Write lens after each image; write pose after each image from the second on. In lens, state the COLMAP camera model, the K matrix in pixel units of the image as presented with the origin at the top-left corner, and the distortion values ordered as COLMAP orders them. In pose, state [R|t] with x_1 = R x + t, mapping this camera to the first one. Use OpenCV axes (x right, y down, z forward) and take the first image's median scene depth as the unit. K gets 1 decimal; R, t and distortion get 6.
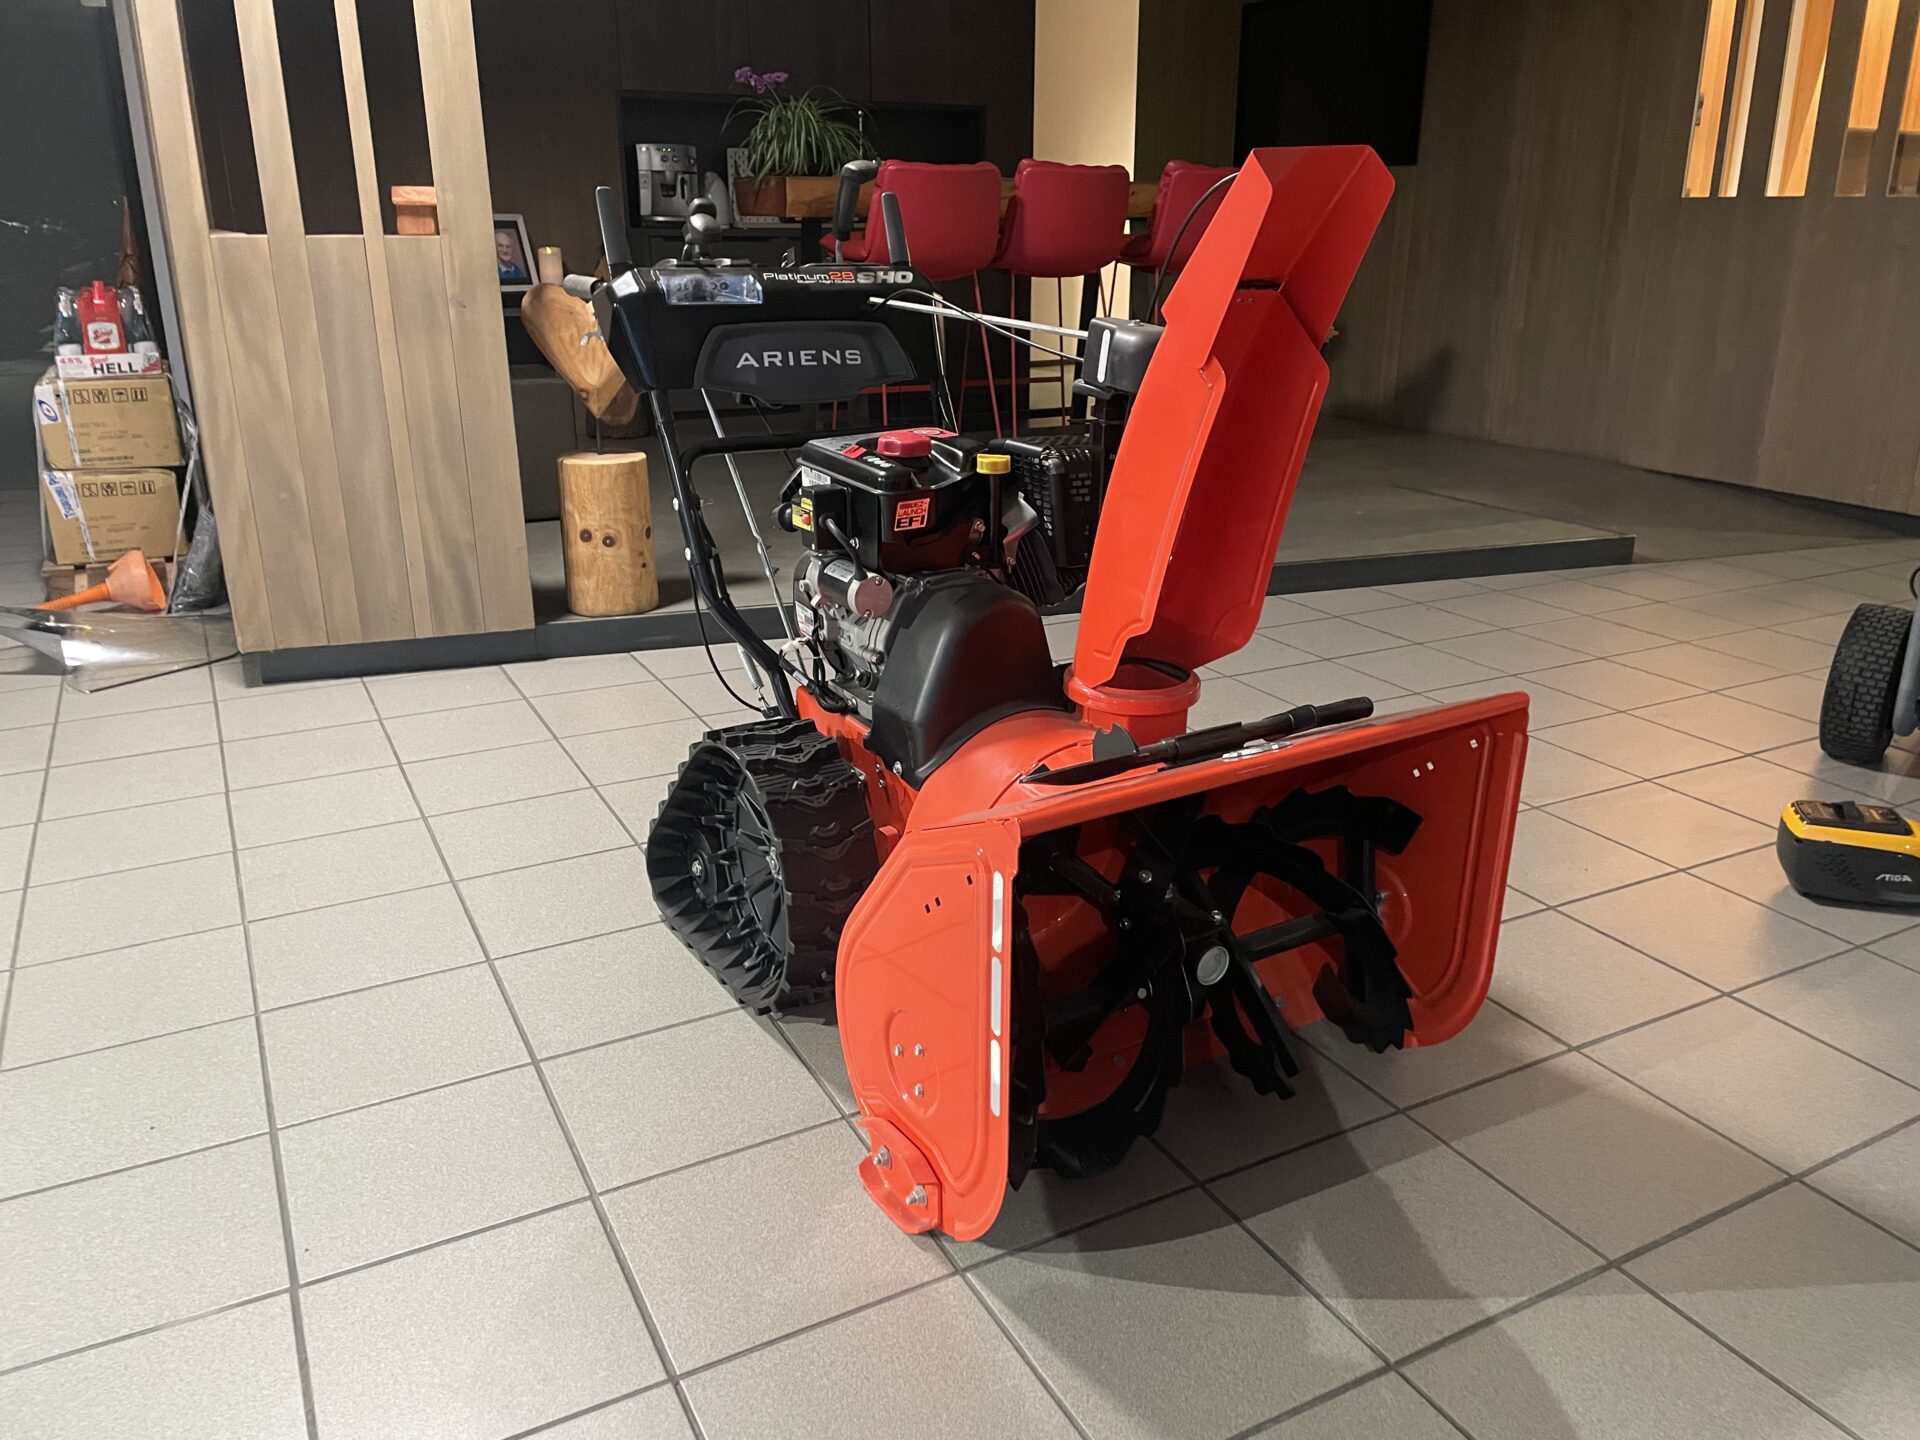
lens RADIAL K [[1453.6, 0, 963.8], [0, 1453.6, 712.0], [0, 0, 1]] dist [0.039958, -0.040907]
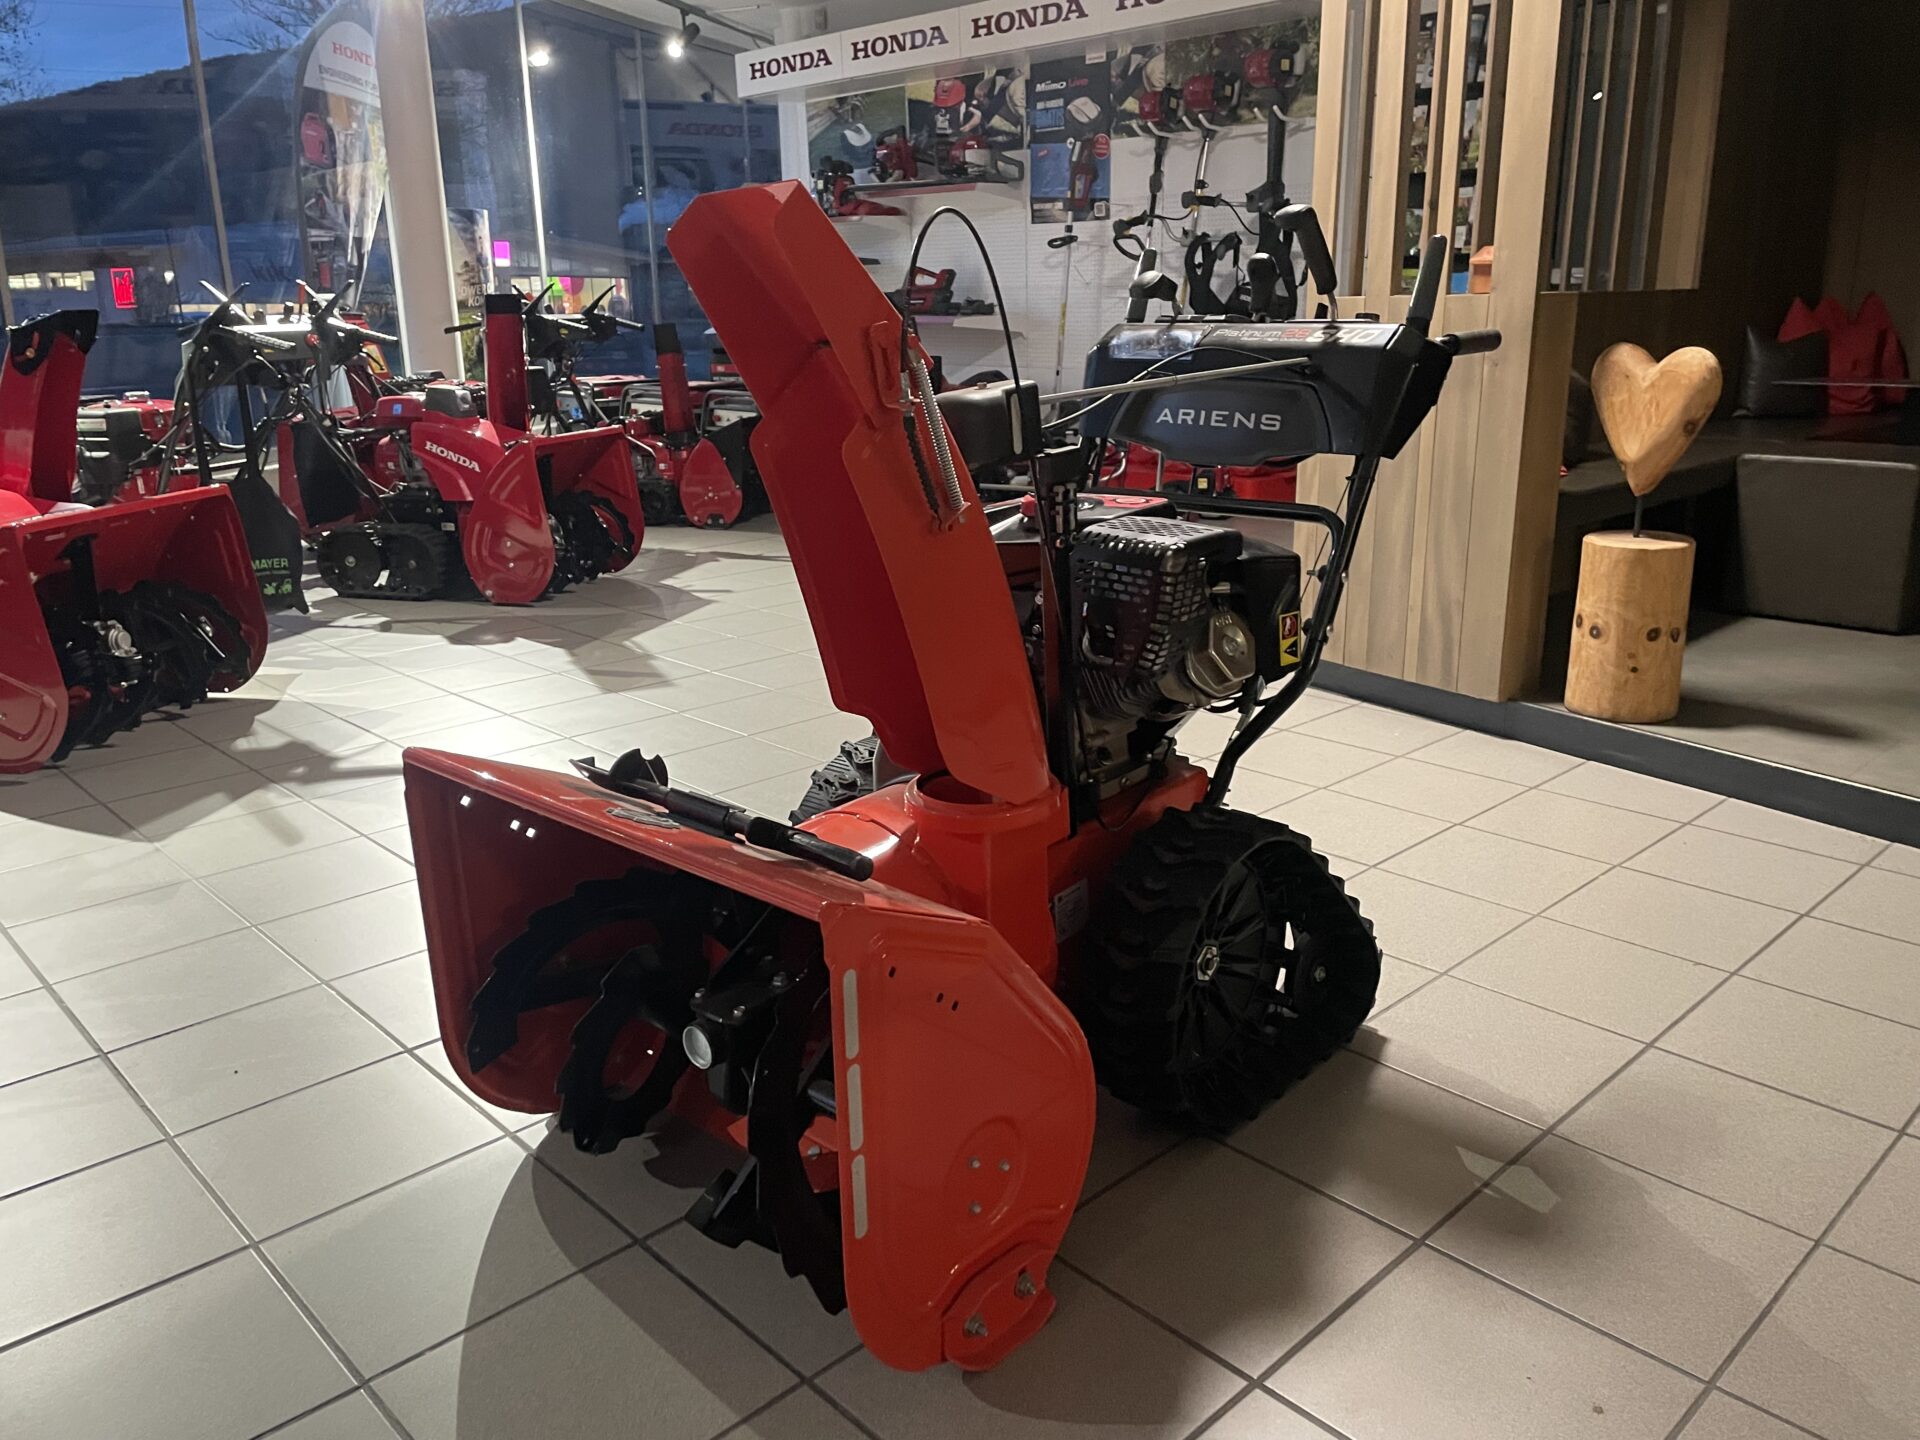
lens RADIAL K [[1453.6, 0, 958.8], [0, 1453.6, 719.0], [0, 0, 1]] dist [0.039958, -0.040907]
pose [[0.272298, 0.258331, -0.926887, 0.492370], [-0.289860, 0.940562, 0.176988, -0.113664], [0.917516, 0.220474, 0.330993, 0.367388]]
